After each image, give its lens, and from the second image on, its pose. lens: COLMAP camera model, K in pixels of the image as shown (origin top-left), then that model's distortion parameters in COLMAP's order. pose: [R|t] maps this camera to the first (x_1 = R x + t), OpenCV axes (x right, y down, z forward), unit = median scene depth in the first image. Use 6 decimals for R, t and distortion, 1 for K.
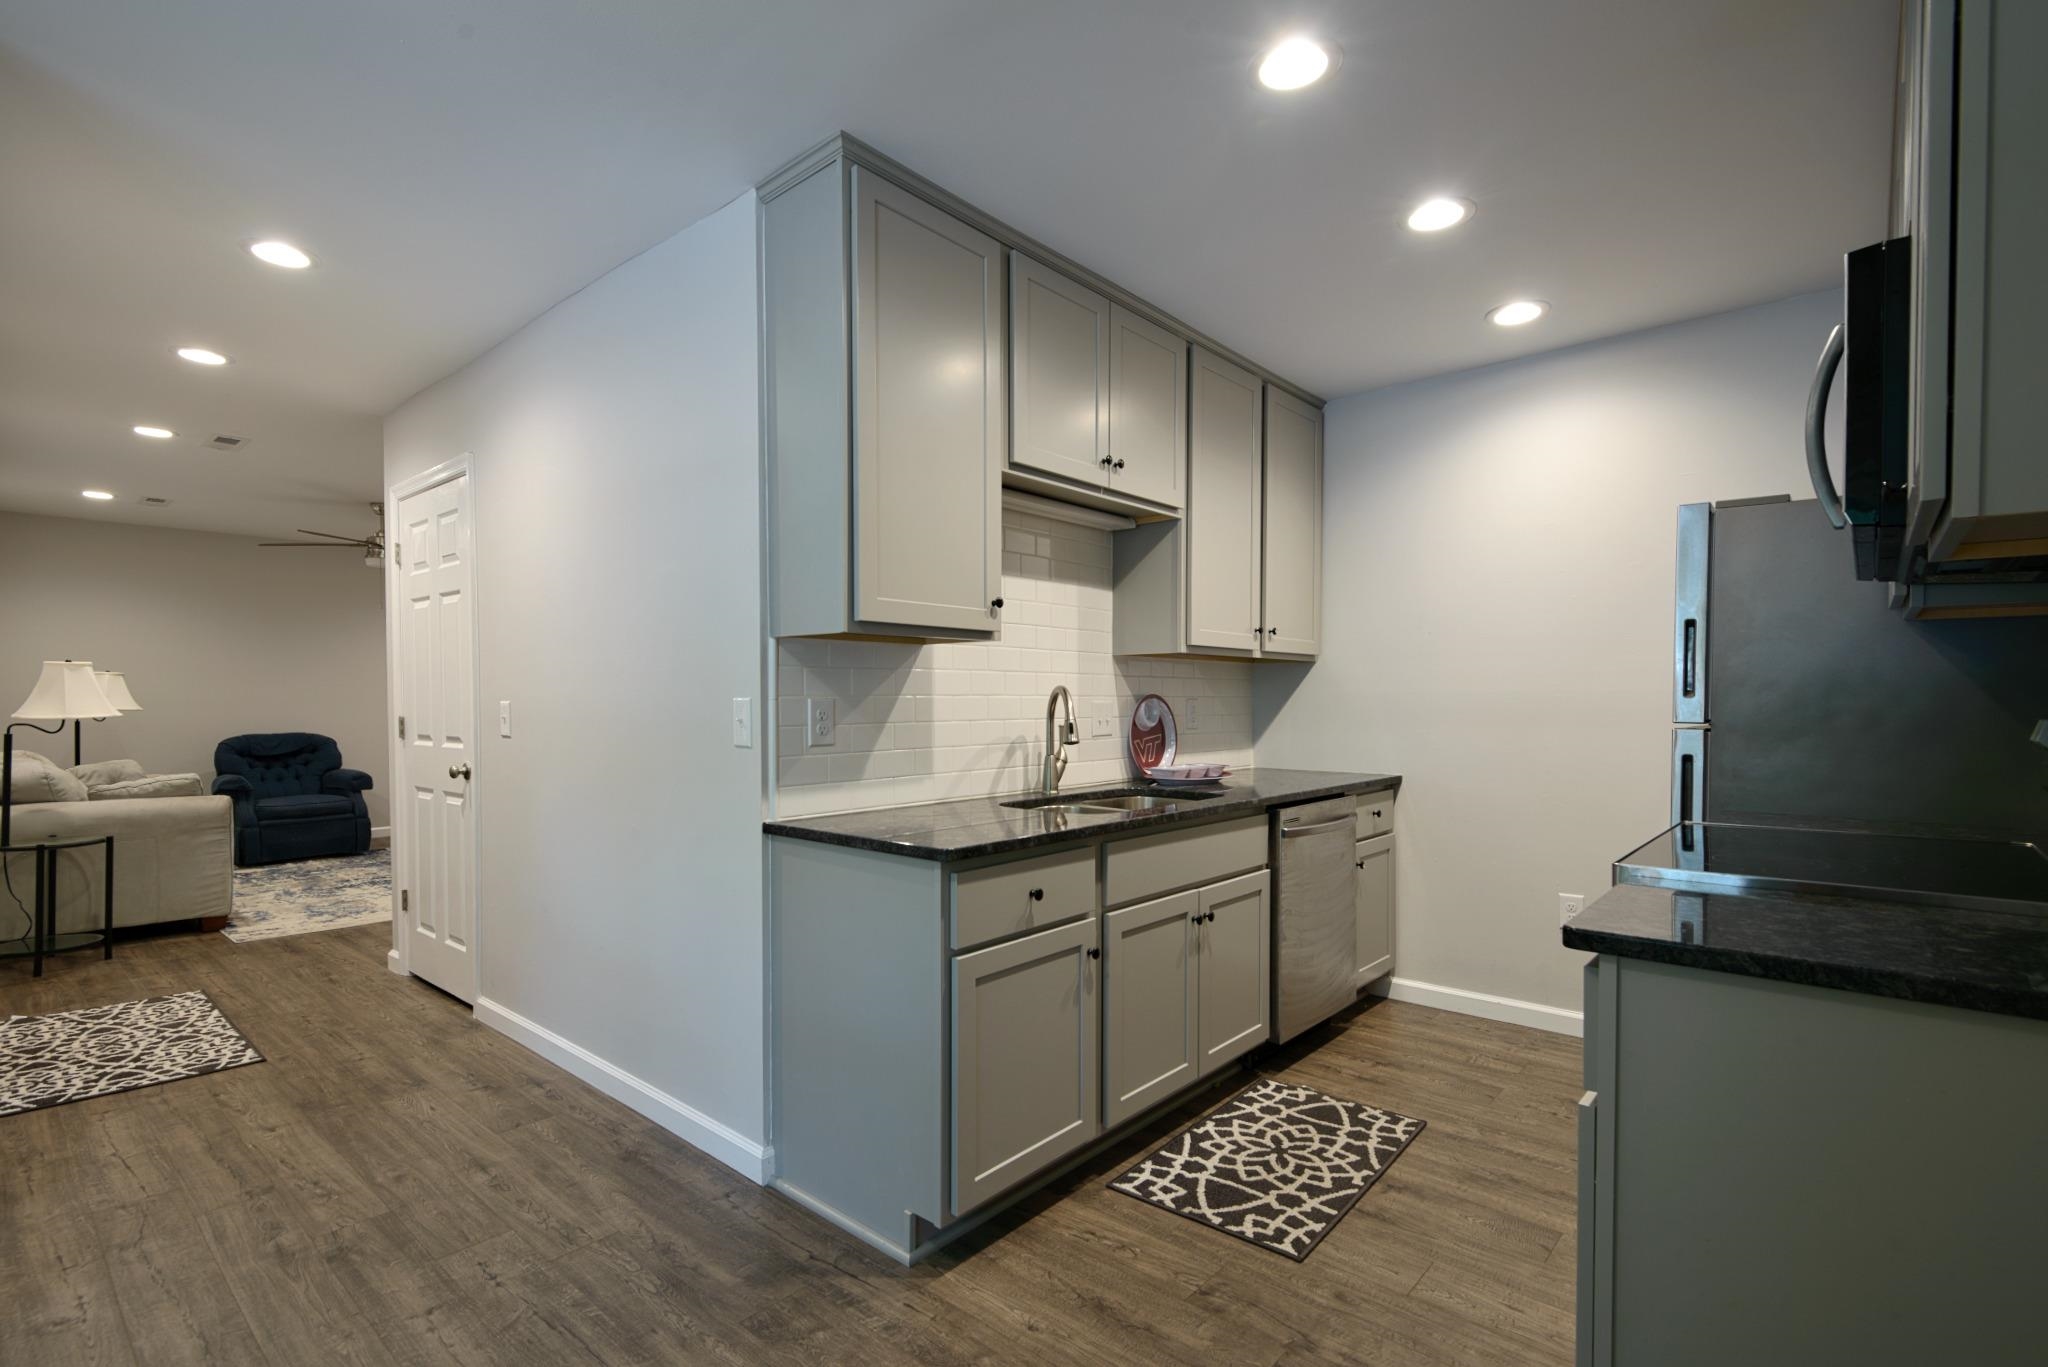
lens RADIAL K [[960.1, 0, 1013.6], [0, 960.1, 692.7], [0, 0, 1]] dist [0.053466, -0.040099]
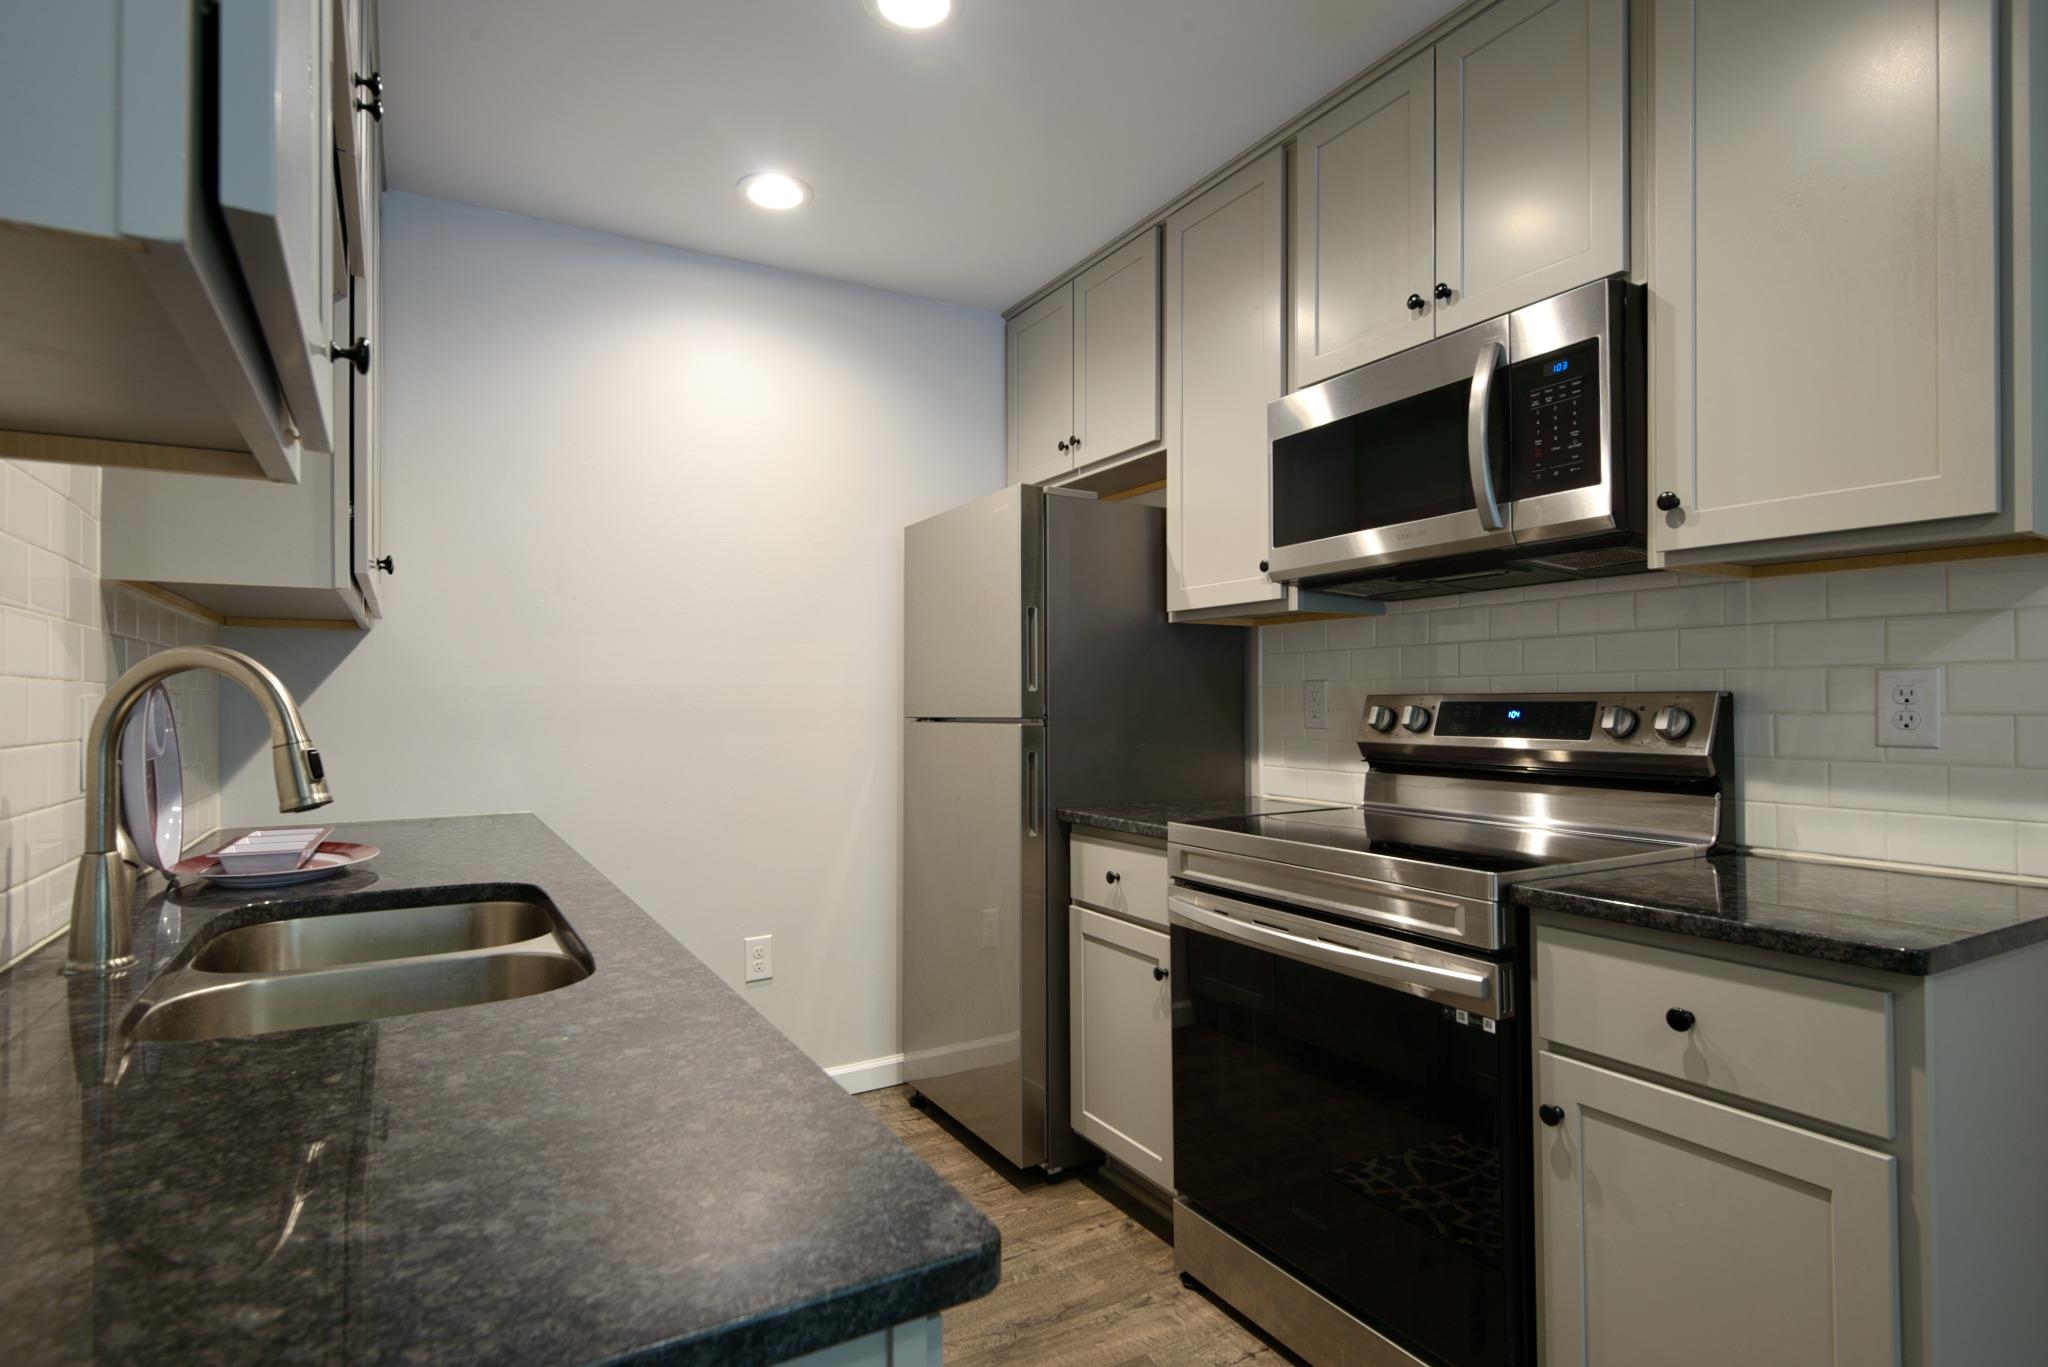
lens RADIAL K [[1053.6, 0, 1025.0], [0, 1053.6, 681.1], [0, 0, 1]] dist [0.014121, -0.000524]
pose [[0.312014, 0.017138, 0.949923, -0.249559], [-0.001191, 0.999844, -0.017647, 0.013537], [-0.950077, 0.004375, 0.311985, 0.674392]]
